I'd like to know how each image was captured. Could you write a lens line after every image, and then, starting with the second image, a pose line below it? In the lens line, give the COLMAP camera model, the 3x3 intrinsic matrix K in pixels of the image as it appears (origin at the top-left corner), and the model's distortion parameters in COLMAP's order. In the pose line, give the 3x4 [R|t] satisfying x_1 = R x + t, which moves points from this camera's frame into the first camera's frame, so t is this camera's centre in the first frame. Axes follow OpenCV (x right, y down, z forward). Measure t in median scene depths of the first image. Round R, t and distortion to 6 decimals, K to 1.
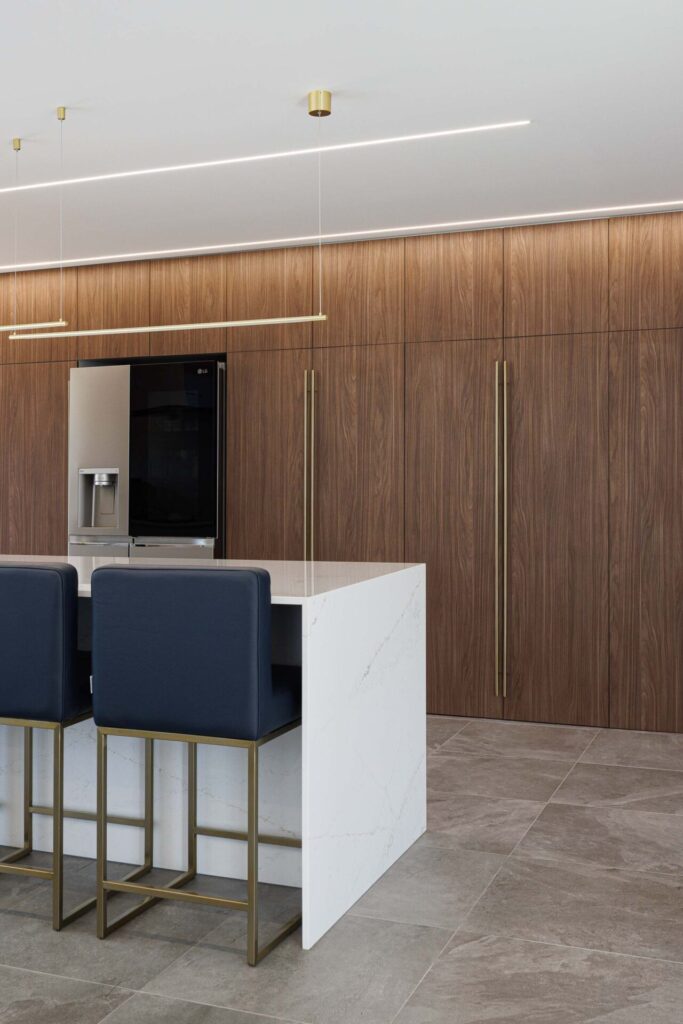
lens RADIAL K [[1151.7, 0, 303.8], [0, 1151.7, 498.4], [0, 0, 1]] dist [0.008999, 0.000000]
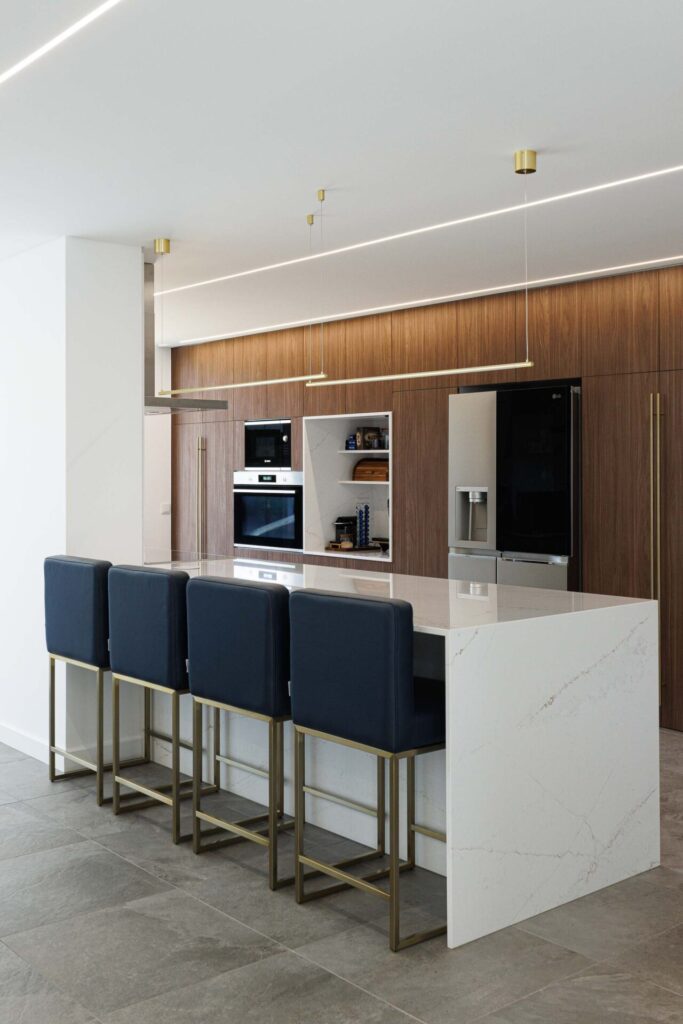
lens RADIAL K [[1151.7, 0, 350.9], [0, 1151.7, 502.2], [0, 0, 1]] dist [0.008999, 0.000000]
pose [[0.875731, 0.023042, -0.482250, 0.379079], [-0.016004, 0.999697, 0.018704, -0.046382], [0.482535, -0.008662, 0.875834, -0.006336]]
